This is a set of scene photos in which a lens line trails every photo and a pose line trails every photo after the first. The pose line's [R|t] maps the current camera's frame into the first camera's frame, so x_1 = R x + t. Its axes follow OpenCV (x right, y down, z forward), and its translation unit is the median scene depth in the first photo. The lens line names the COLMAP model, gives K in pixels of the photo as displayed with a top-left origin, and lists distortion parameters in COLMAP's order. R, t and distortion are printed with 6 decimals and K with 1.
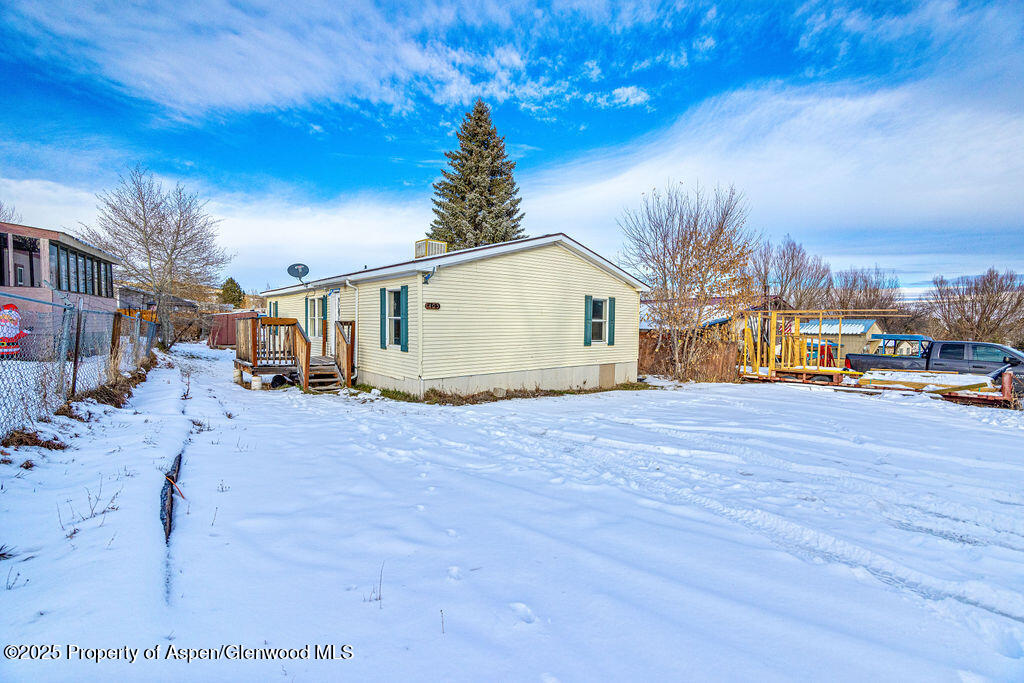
lens RADIAL K [[449.9, 0, 512.0], [0, 449.9, 341.5], [0, 0, 1]] dist [0.023111, 0.000029]
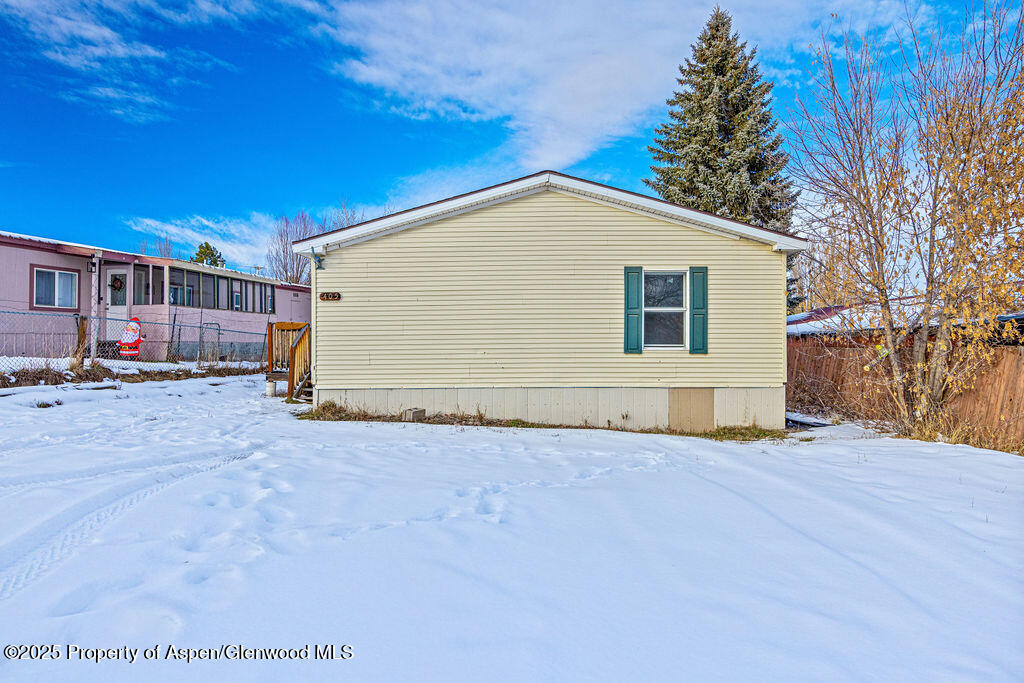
lens RADIAL K [[567.2, 0, 512.0], [0, 567.2, 341.5], [0, 0, 1]] dist [-0.004922, -0.000634]
pose [[0.751275, -0.019168, -0.659711, 0.663441], [-0.014417, 0.998863, -0.045441, 0.037142], [0.659832, 0.043650, 0.750144, 0.436927]]
